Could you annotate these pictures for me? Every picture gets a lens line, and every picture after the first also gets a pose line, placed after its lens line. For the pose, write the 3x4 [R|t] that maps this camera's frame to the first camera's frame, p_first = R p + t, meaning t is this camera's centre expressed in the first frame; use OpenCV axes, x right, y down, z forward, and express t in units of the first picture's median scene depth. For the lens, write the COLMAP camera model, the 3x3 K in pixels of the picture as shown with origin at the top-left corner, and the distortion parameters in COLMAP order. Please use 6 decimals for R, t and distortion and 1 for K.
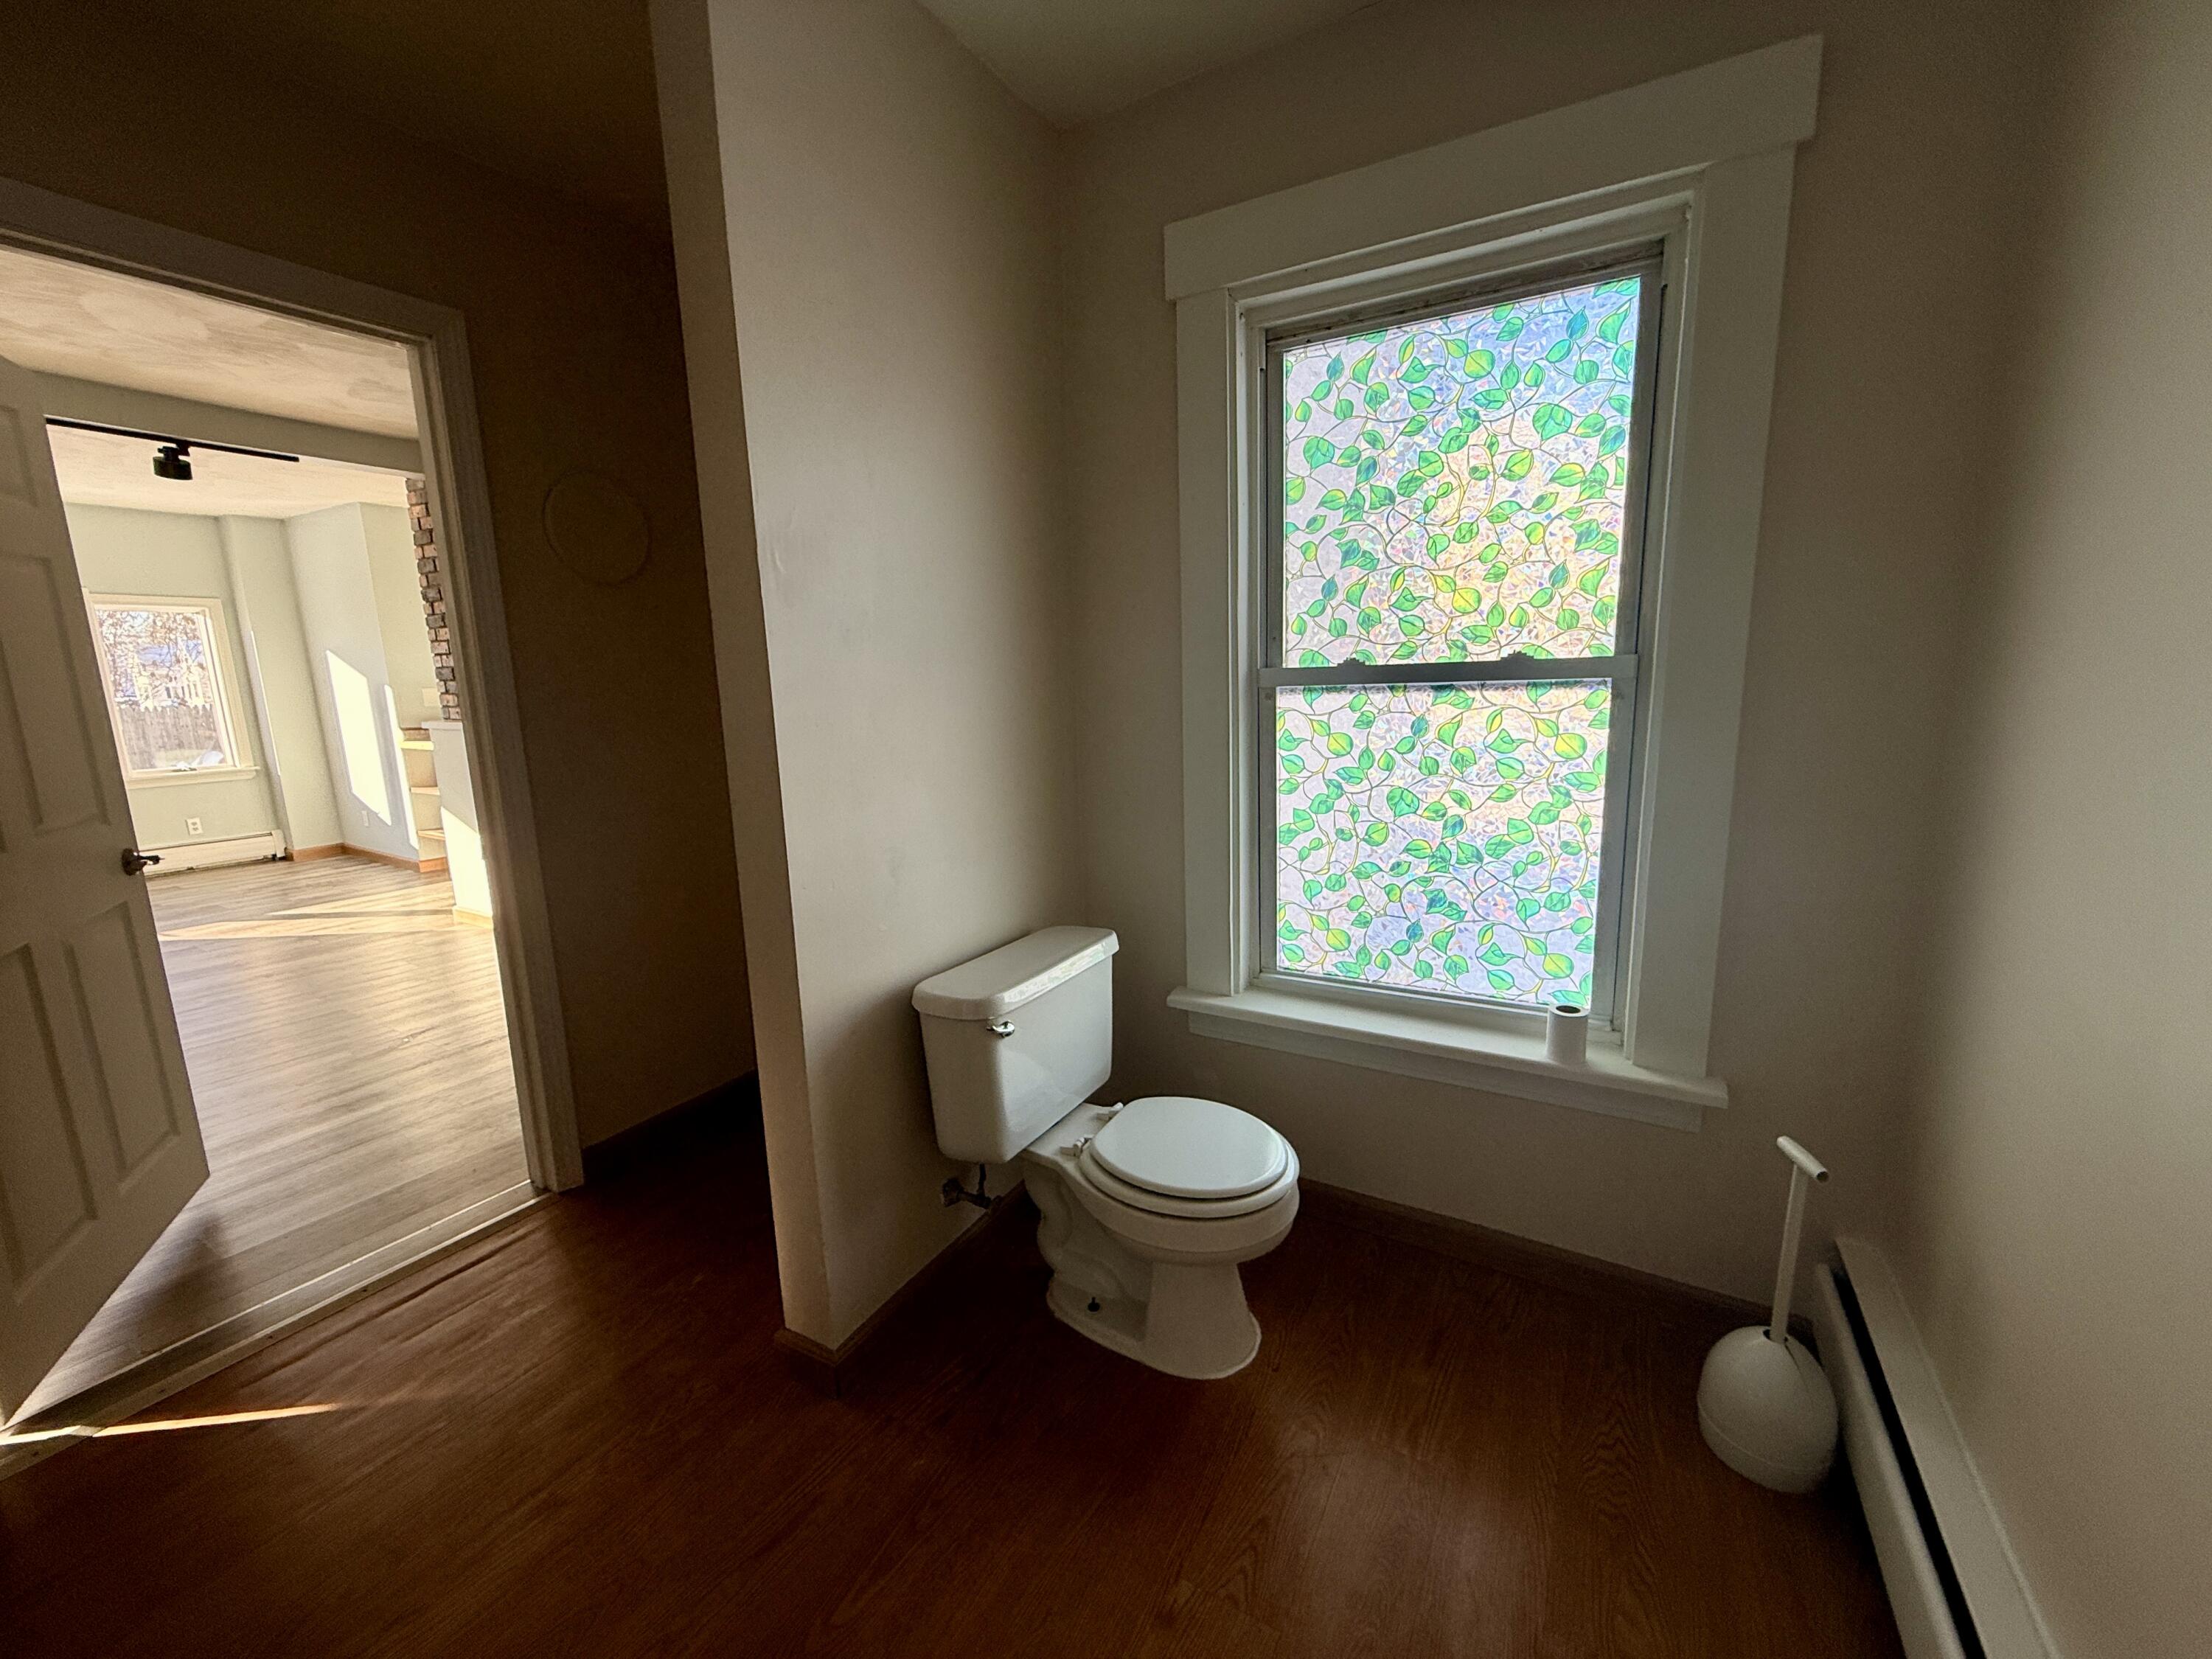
lens RADIAL K [[890.5, 0, 1108.1], [0, 890.5, 830.2], [0, 0, 1]] dist [-0.000833, -0.000138]
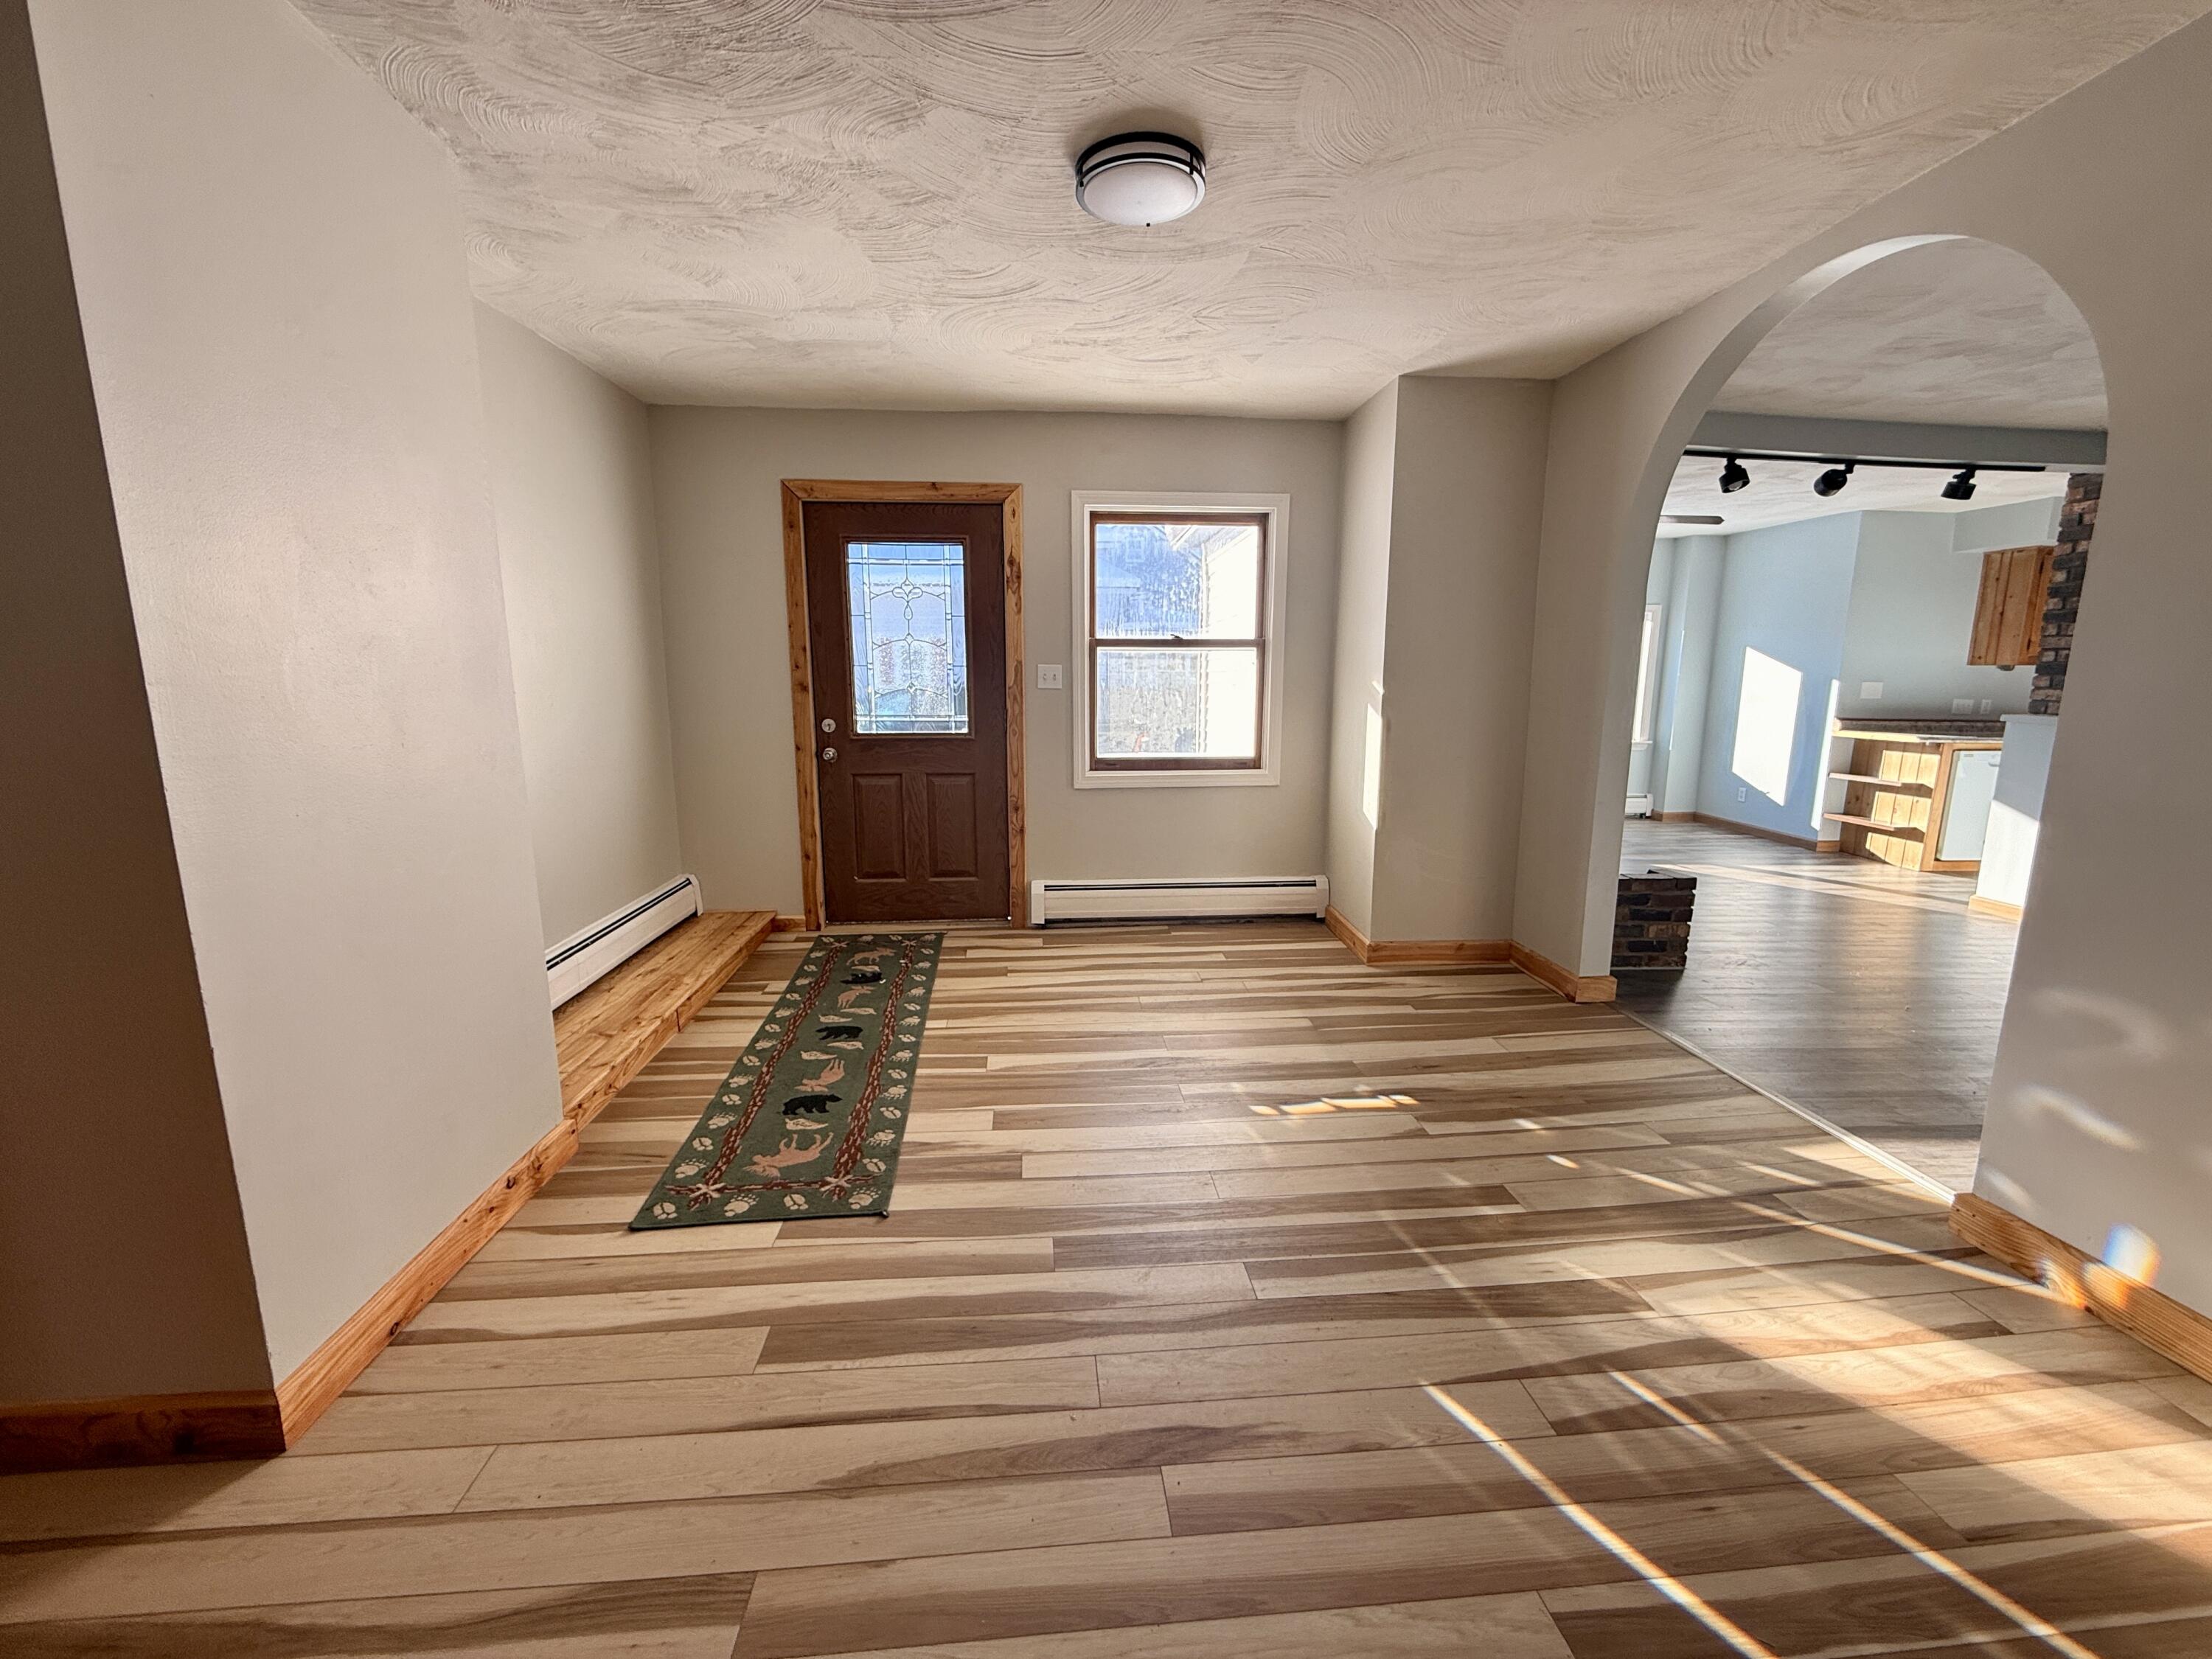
lens RADIAL K [[890.5, 0, 1103.1], [0, 890.5, 831.0], [0, 0, 1]] dist [-0.000833, -0.000138]
pose [[0.572664, 0.169777, -0.802017, -0.402151], [-0.156422, 0.982975, 0.096393, 0.051943], [0.804729, 0.070252, 0.589472, -0.317095]]
